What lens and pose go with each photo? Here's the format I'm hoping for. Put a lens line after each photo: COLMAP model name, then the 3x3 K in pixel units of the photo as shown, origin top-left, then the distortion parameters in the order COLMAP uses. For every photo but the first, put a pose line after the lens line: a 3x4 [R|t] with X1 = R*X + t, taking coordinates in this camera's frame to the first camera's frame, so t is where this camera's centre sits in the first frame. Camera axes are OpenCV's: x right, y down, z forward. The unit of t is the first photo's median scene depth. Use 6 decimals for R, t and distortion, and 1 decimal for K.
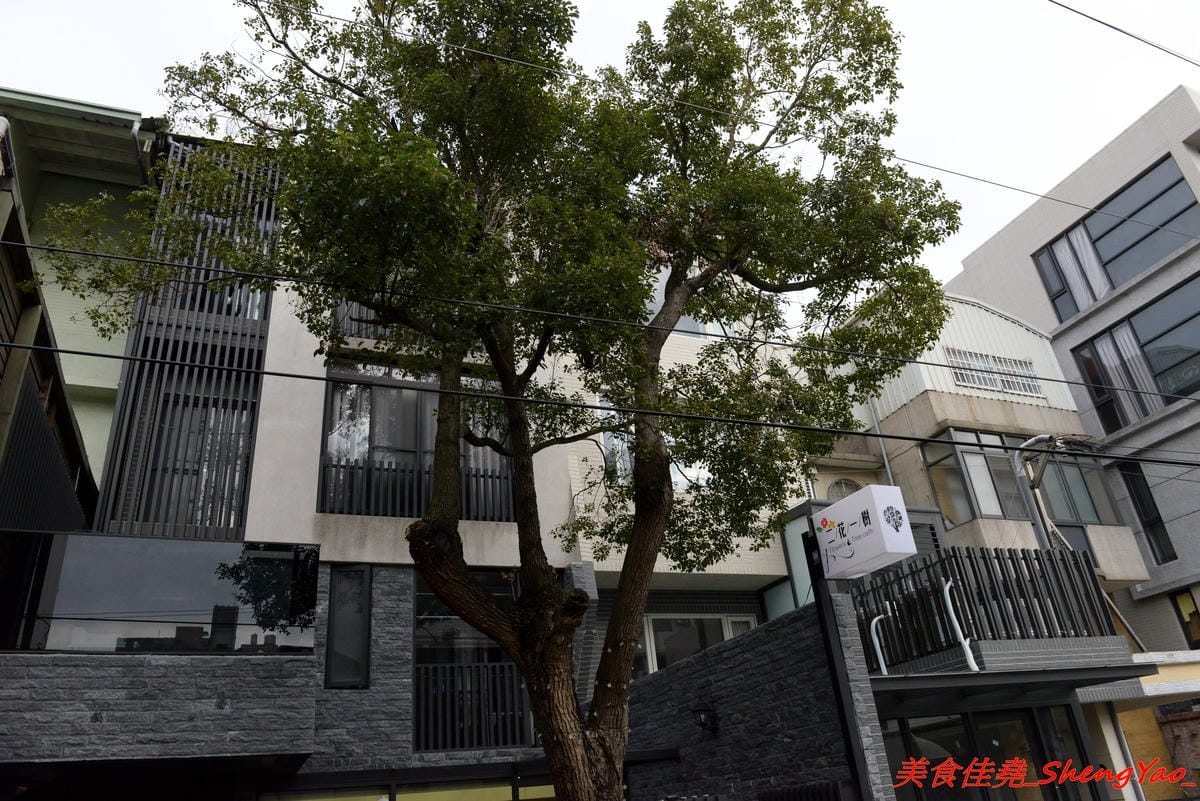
lens RADIAL K [[832.4, 0, 599.4], [0, 832.4, 394.6], [0, 0, 1]] dist [-0.051702, -0.014253]
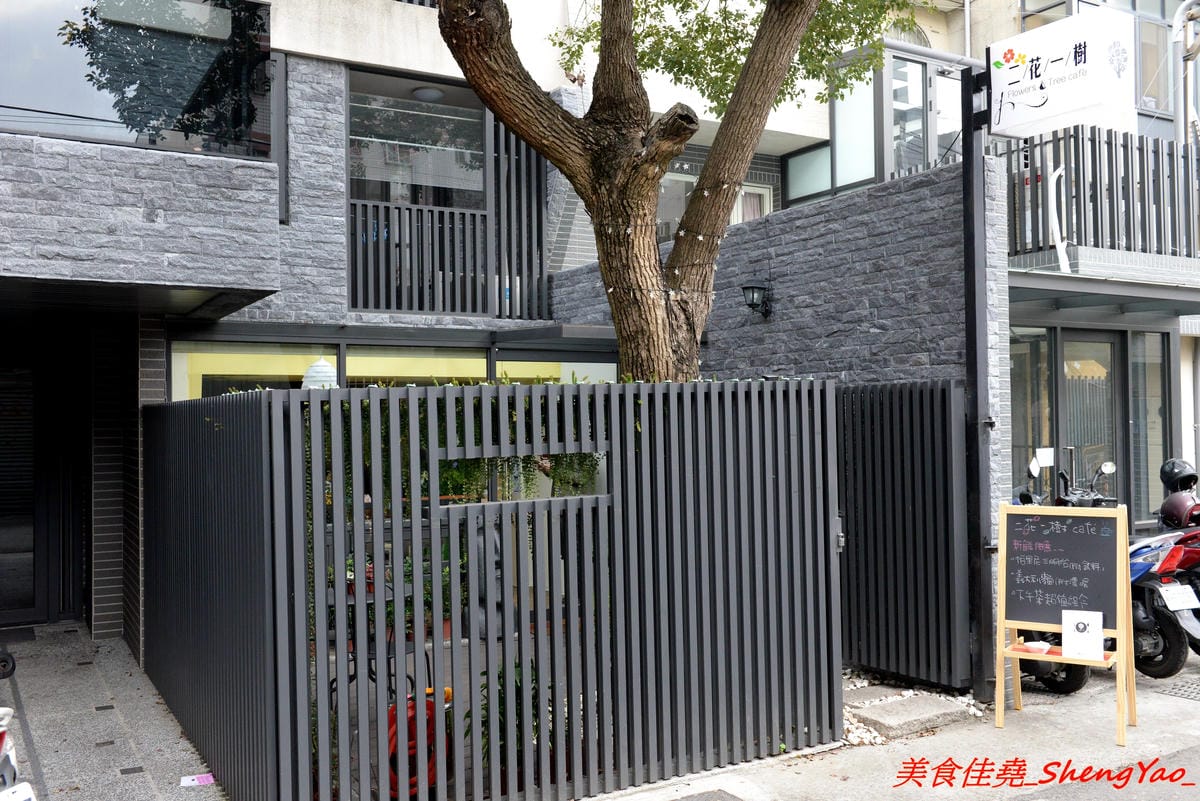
lens RADIAL K [[1092.7, 0, 599.3], [0, 1092.7, 399.7], [0, 0, 1]] dist [0.017501, 0.004389]
pose [[0.987777, 0.081616, 0.132802, -0.178461], [-0.131425, 0.894172, 0.427999, 0.055645], [-0.083816, -0.440221, 0.893969, 0.028738]]
